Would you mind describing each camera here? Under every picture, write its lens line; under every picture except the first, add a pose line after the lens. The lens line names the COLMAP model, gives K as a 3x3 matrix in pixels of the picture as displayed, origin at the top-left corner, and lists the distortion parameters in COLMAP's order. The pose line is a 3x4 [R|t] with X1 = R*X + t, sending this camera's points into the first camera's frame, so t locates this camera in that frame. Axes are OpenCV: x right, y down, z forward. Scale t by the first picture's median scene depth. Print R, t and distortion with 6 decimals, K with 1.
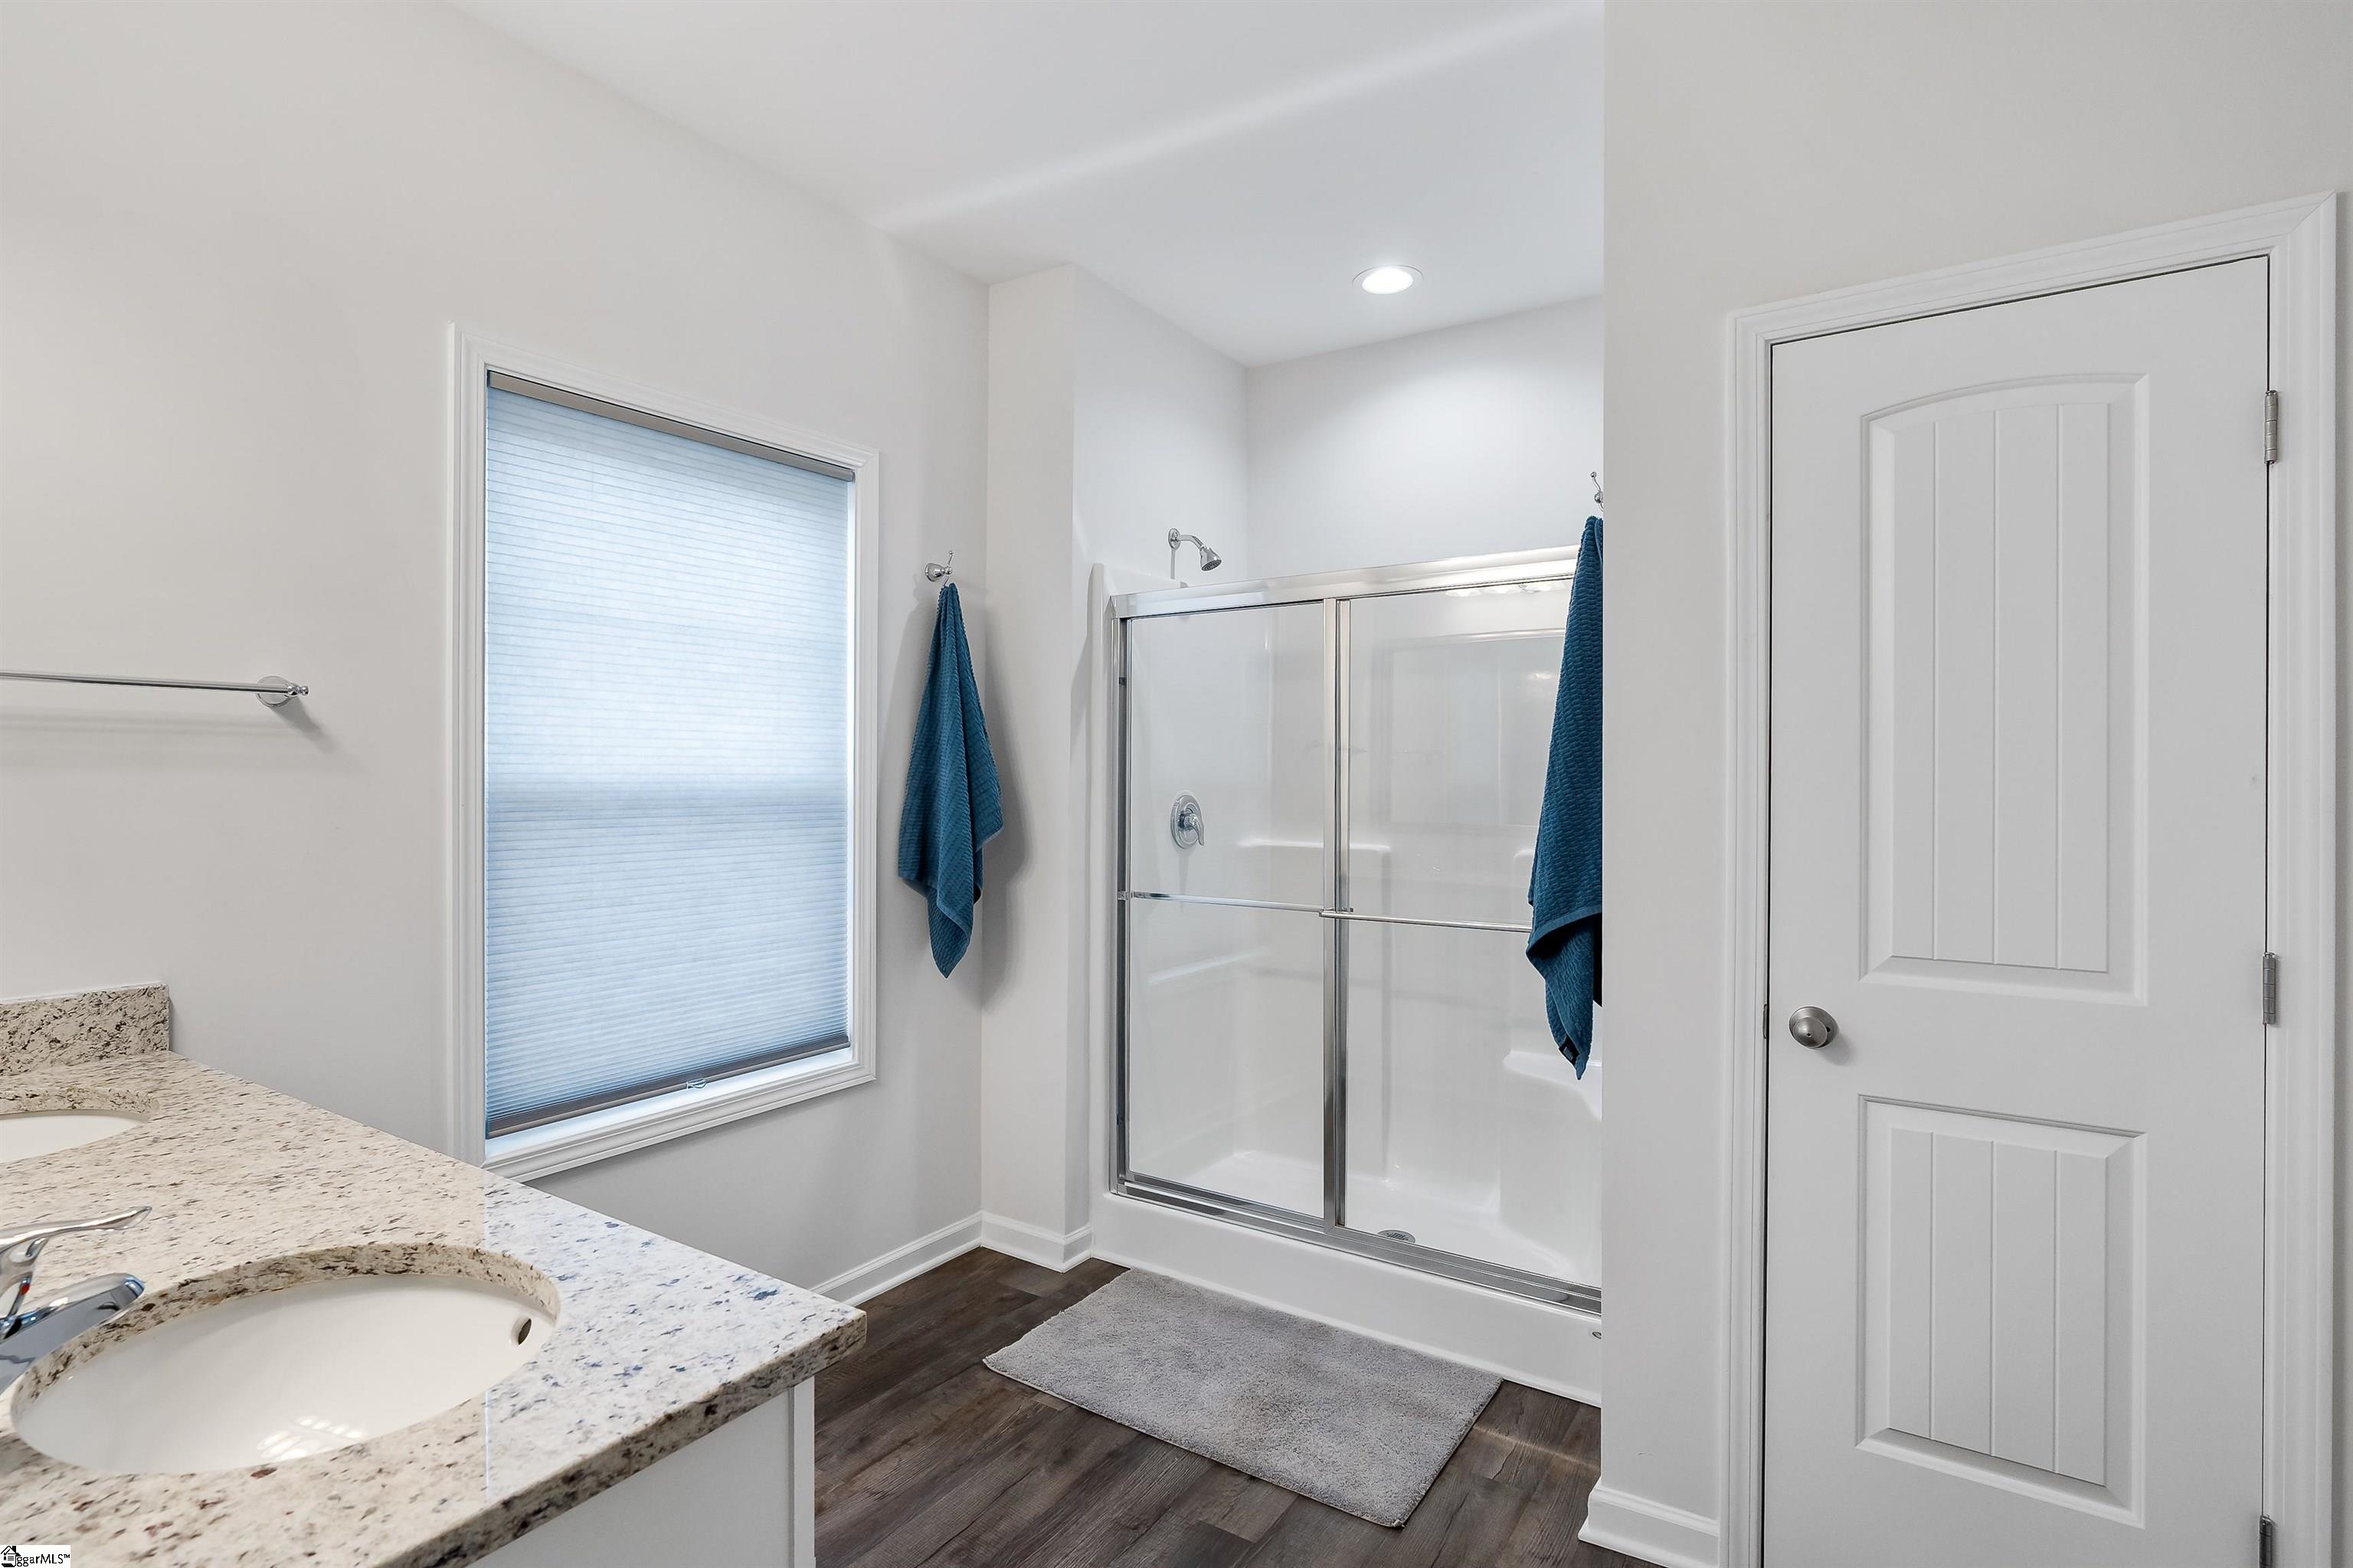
lens RADIAL K [[1123.6, 0, 1177.8], [0, 1123.6, 778.2], [0, 0, 1]] dist [0.000734, 0.000482]
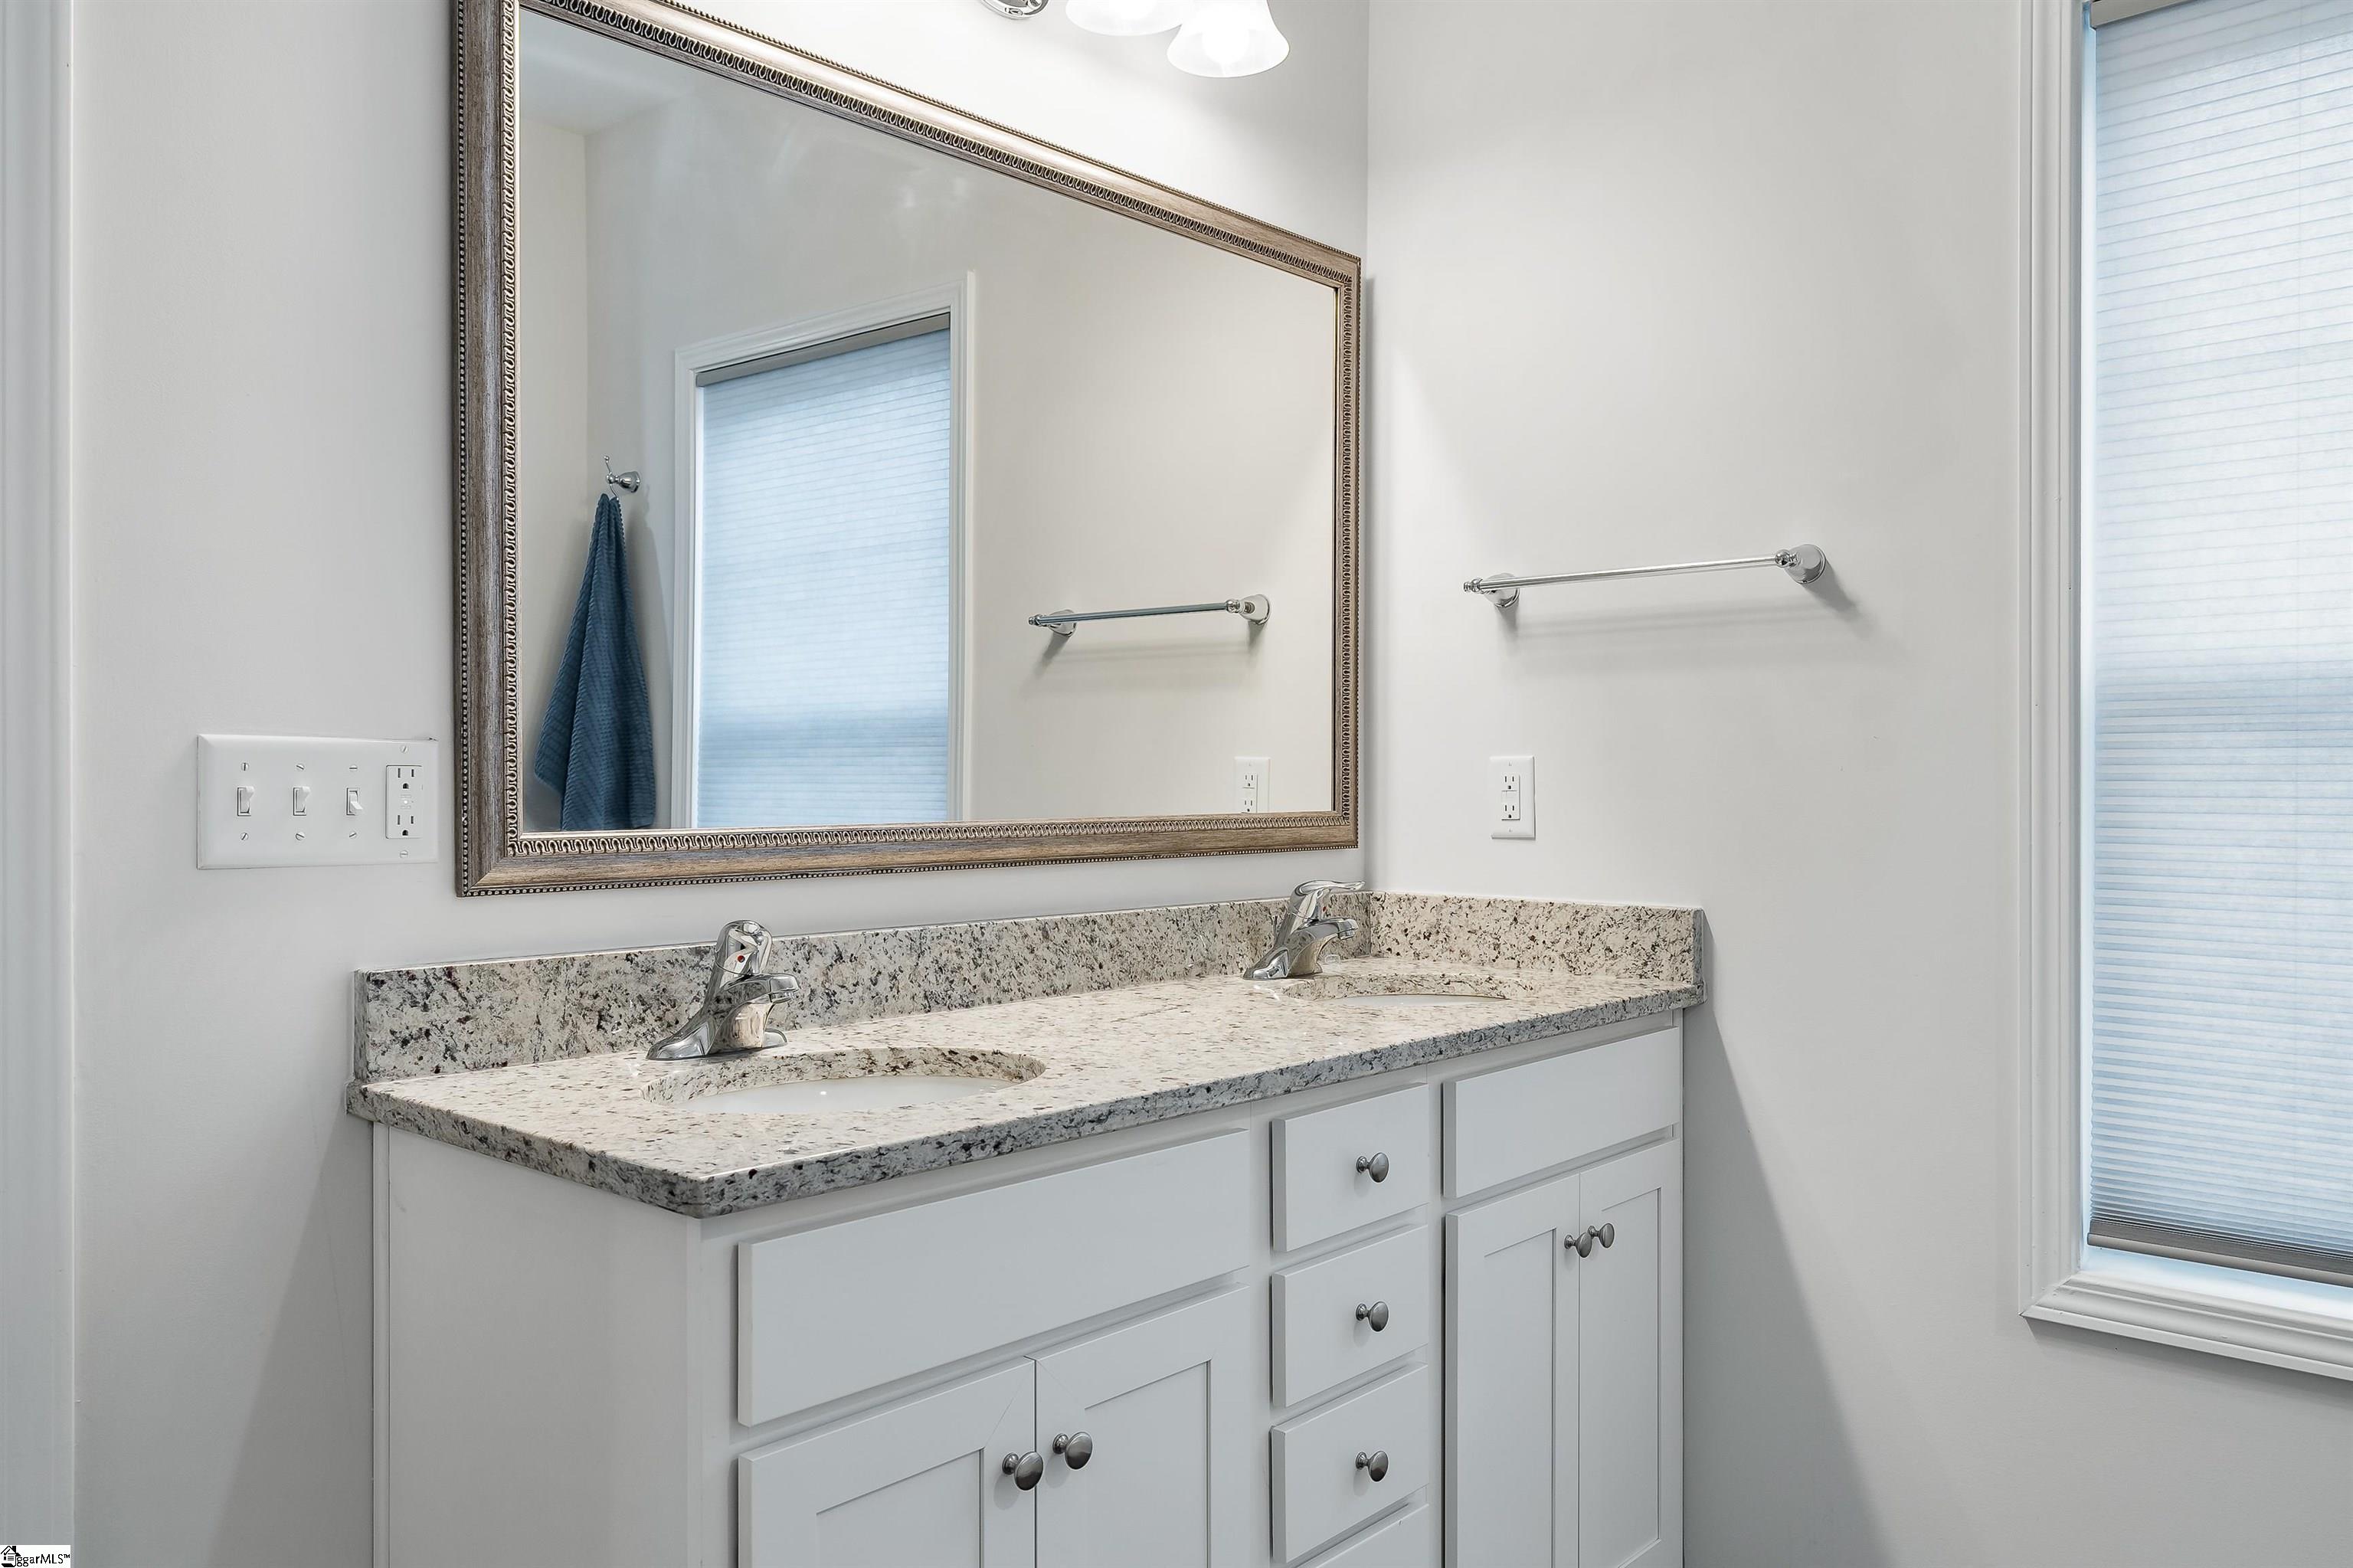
lens RADIAL K [[1723.4, 0, 1174.1], [0, 1723.4, 783.9], [0, 0, 1]] dist [0.010928, 0.000514]
pose [[-0.148948, -0.002534, -0.988842, 0.432620], [-0.005370, 0.999984, -0.001753, 0.076779], [0.988830, 0.005049, -0.148959, 0.688763]]
